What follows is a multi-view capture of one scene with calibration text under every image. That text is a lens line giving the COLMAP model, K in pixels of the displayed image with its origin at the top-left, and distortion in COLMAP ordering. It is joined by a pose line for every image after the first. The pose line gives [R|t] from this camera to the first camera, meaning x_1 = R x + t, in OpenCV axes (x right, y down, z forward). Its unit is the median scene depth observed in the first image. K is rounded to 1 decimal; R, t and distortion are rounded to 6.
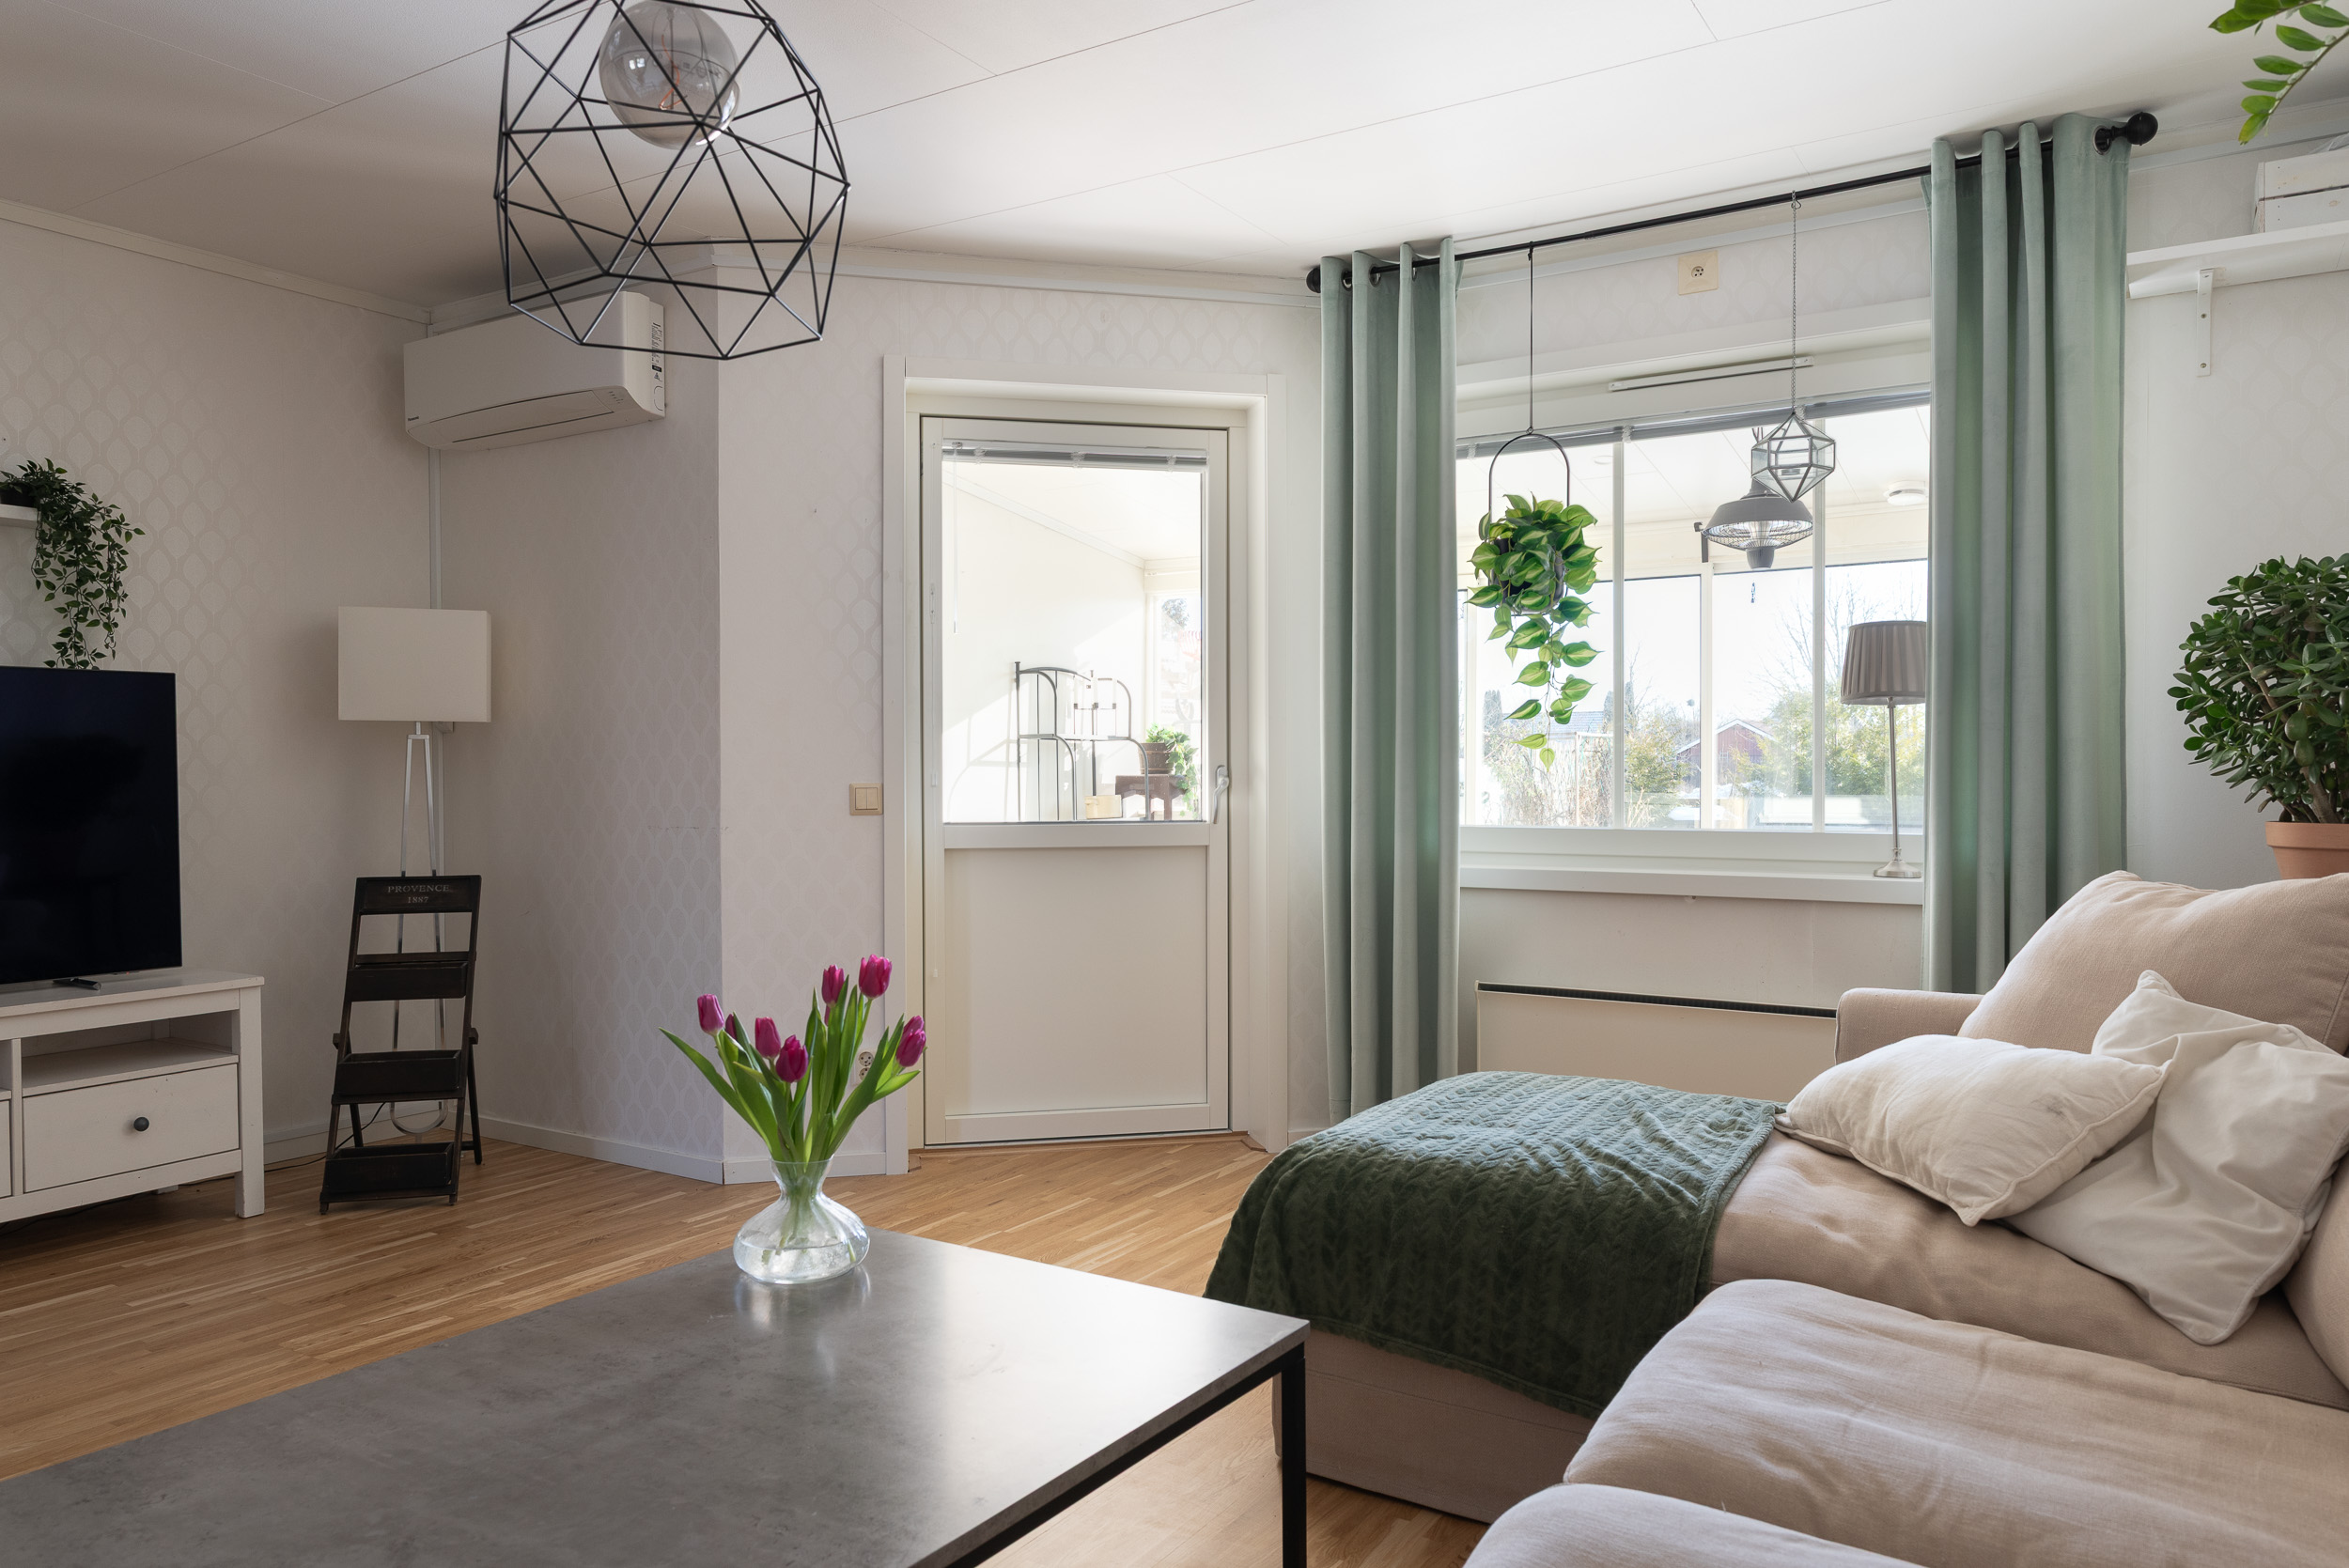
lens RADIAL K [[1602.2, 0, 1174.5], [0, 1602.2, 784.0], [0, 0, 1]] dist [0.004218, -0.002398]
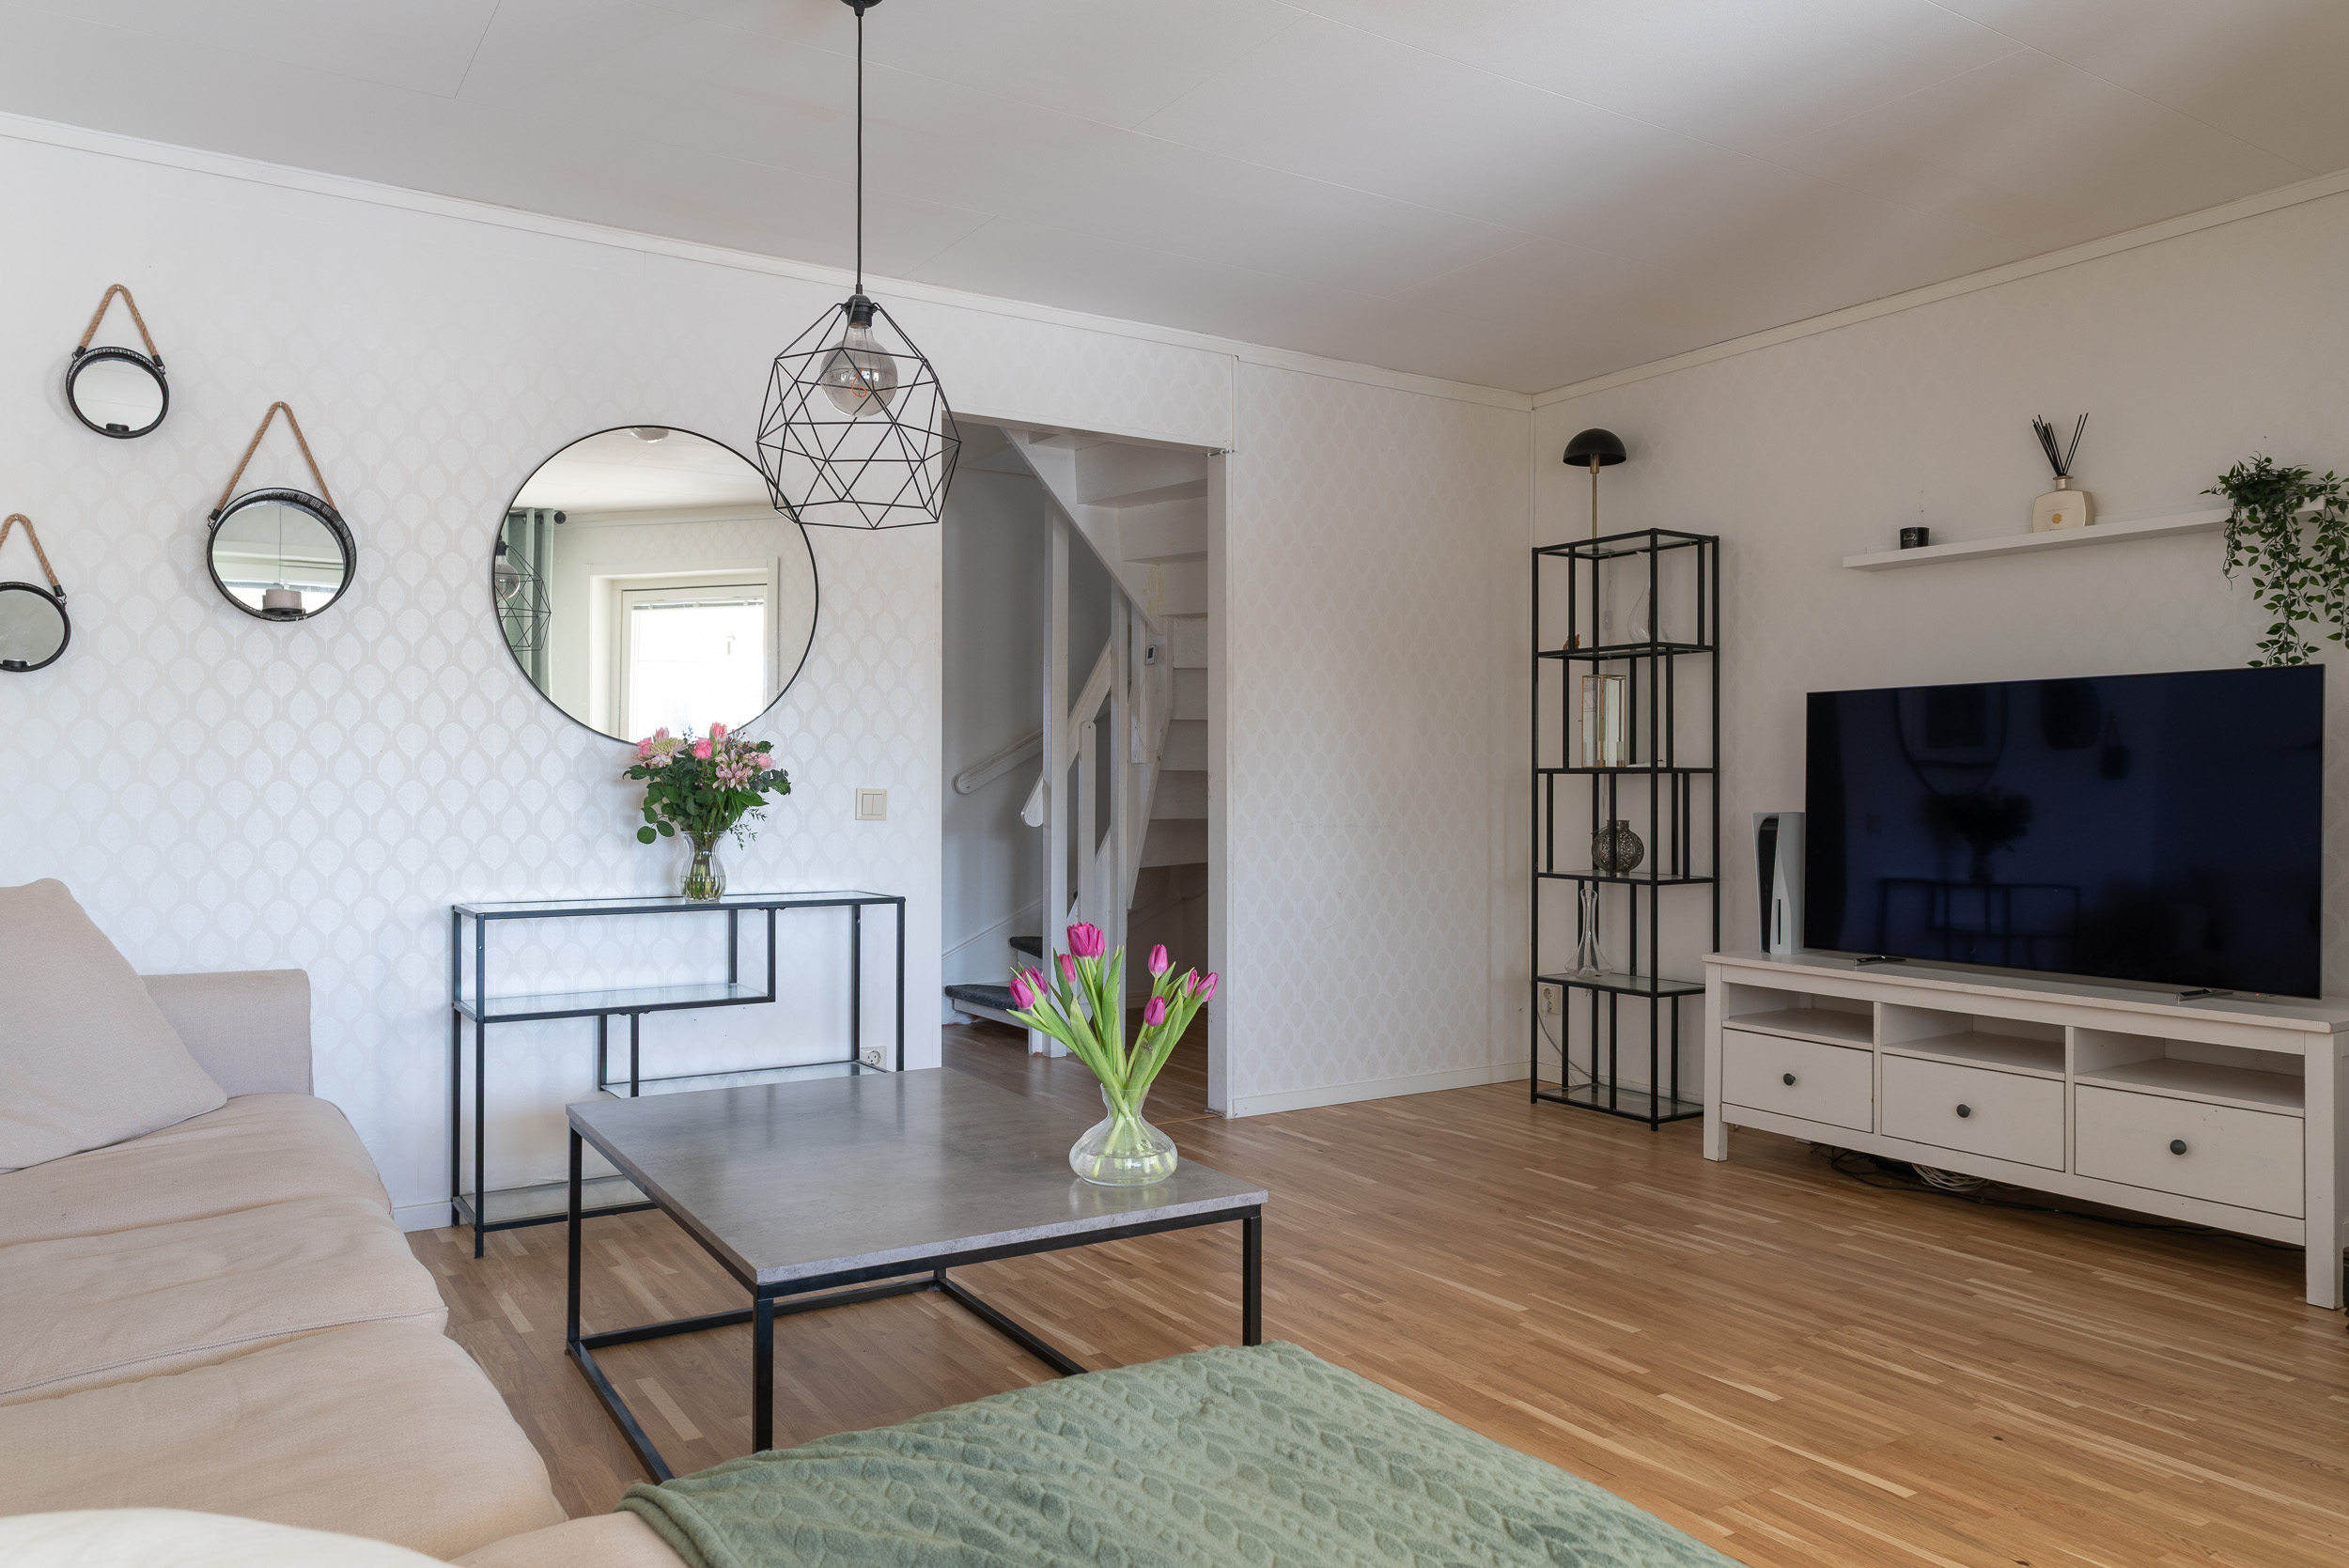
lens RADIAL K [[1628.3, 0, 1174.5], [0, 1628.3, 784.0], [0, 0, 1]] dist [0.002040, 0.005066]
pose [[-0.423032, 0.002241, -0.906112, 0.458615], [-0.016149, 0.999819, 0.010013, -0.002425], [0.905971, 0.018868, -0.422920, 0.828082]]
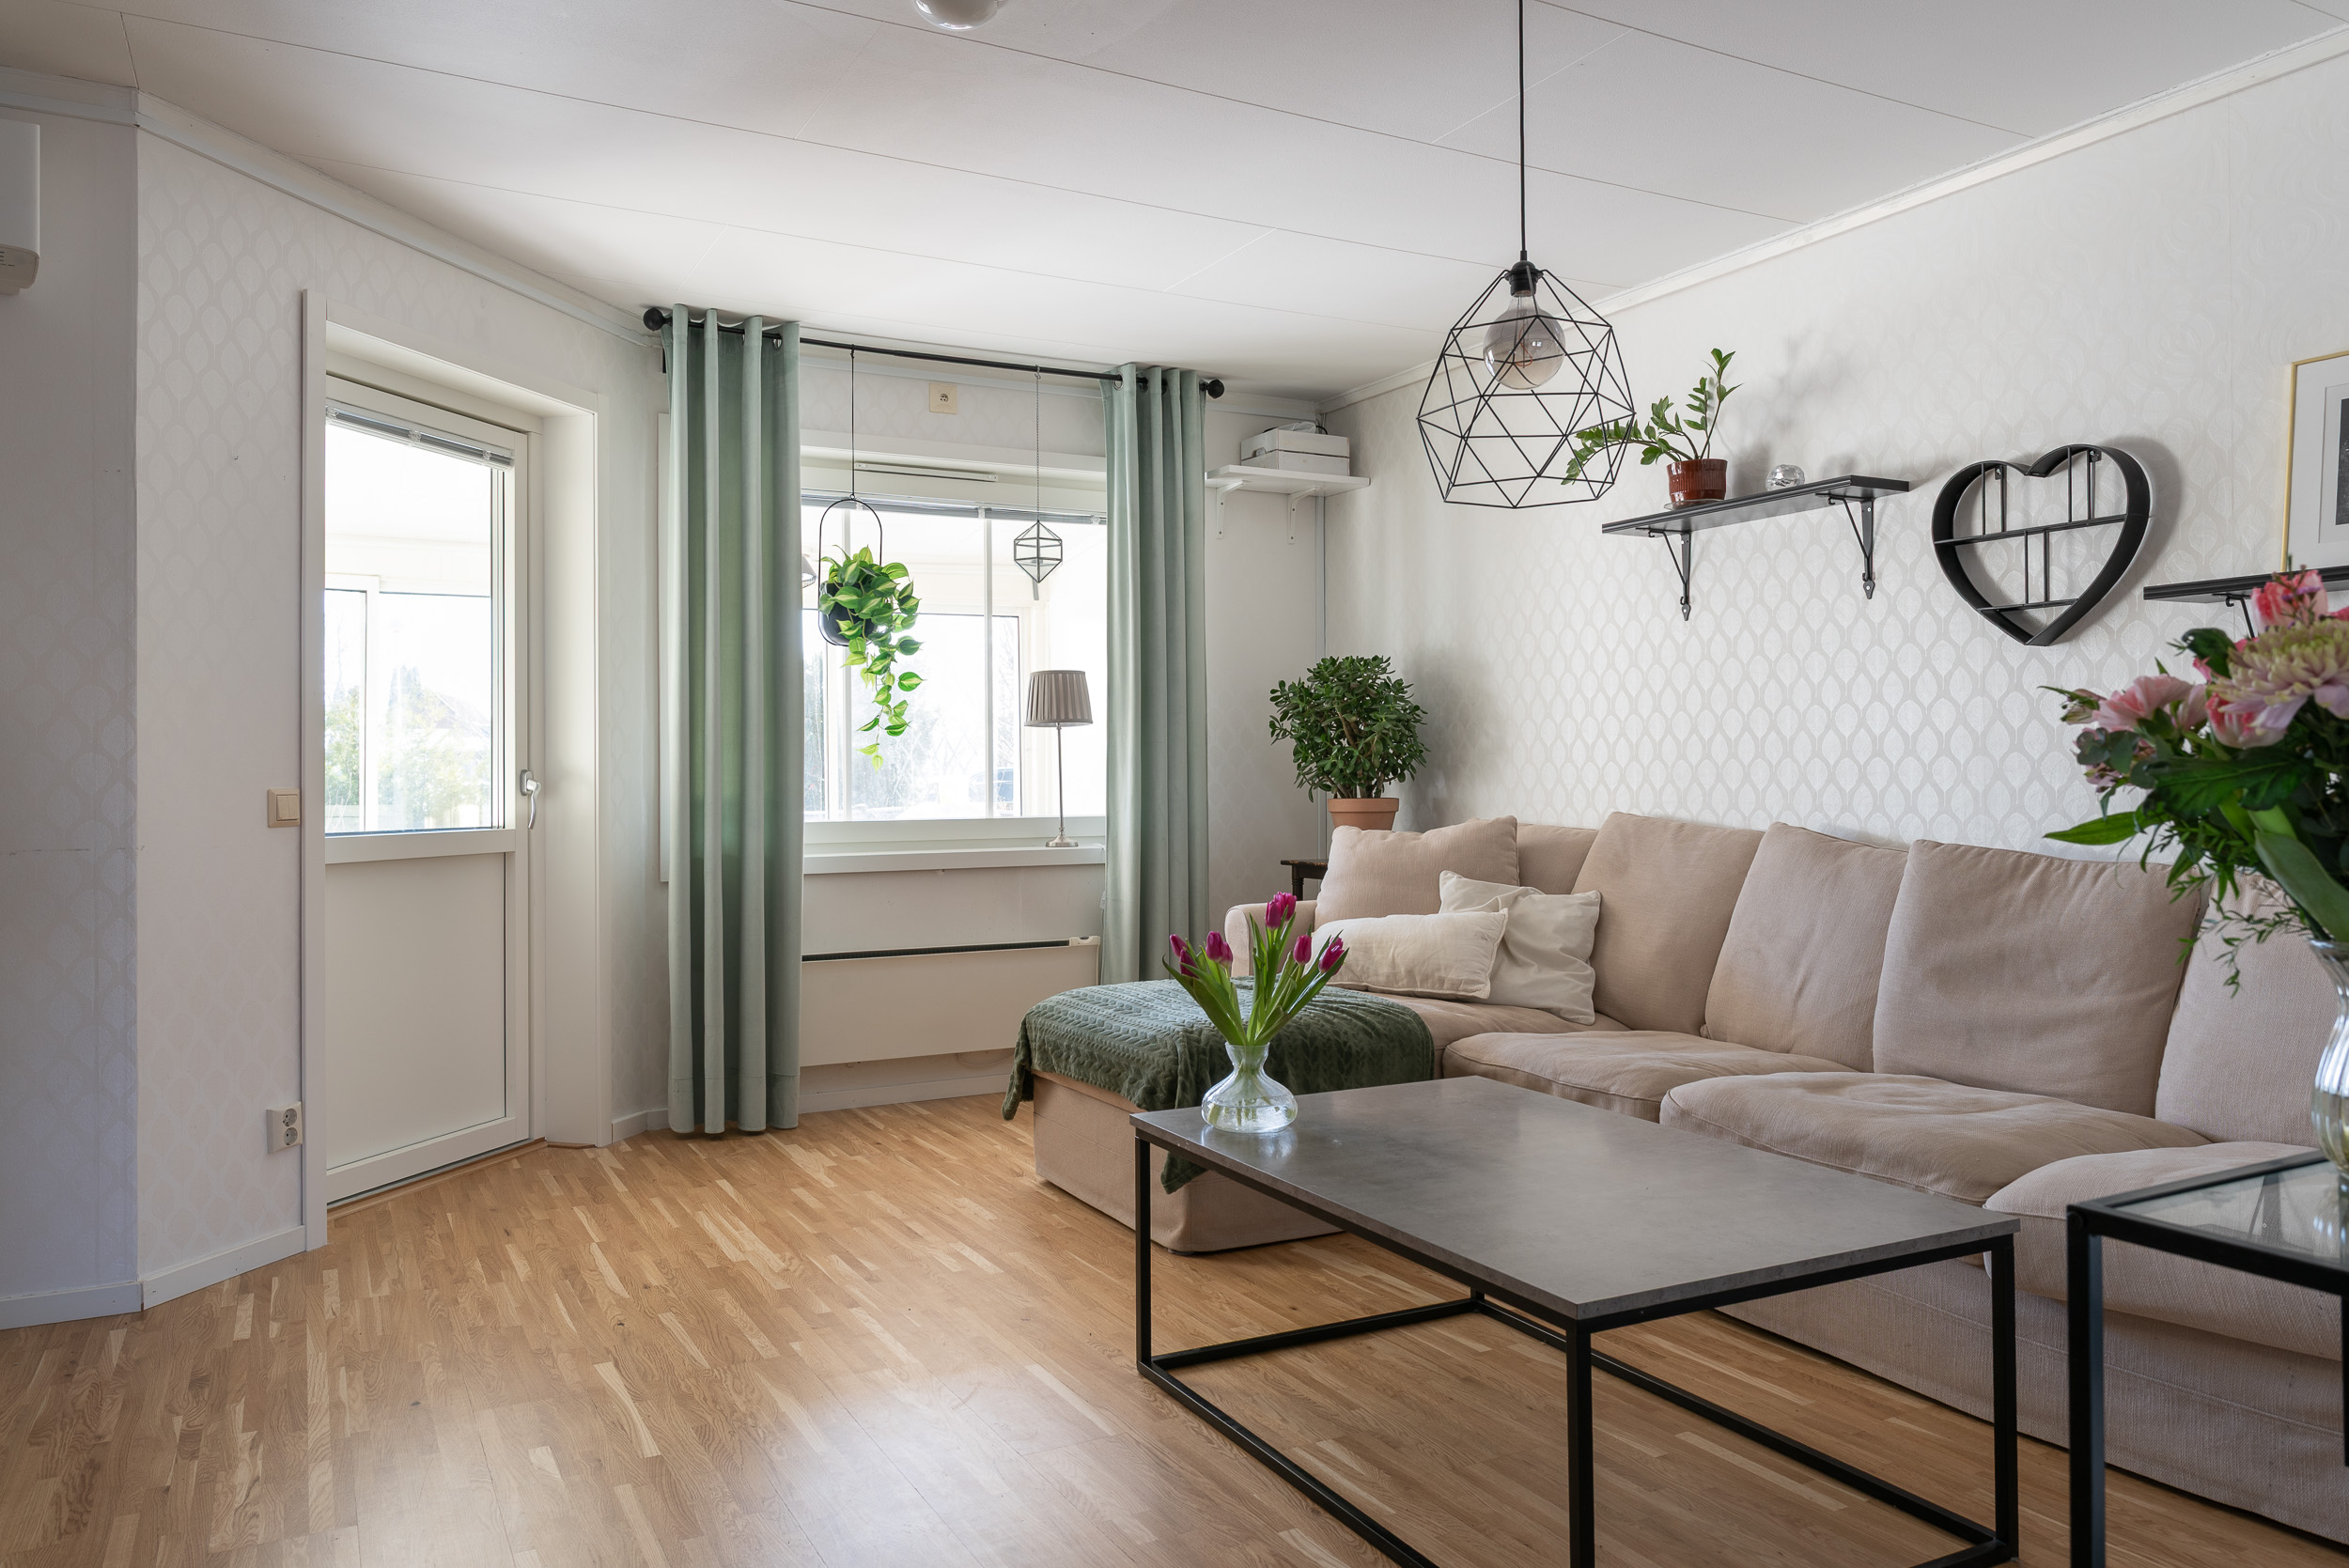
lens RADIAL K [[1593.0, 0, 1178.0], [0, 1593.0, 755.3], [0, 0, 1]] dist [-0.006677, -0.004683]
pose [[0.491017, 0.011043, 0.871080, -0.772448], [0.017163, 0.999603, -0.022347, 0.009649], [-0.870981, 0.025923, 0.490633, 0.205730]]
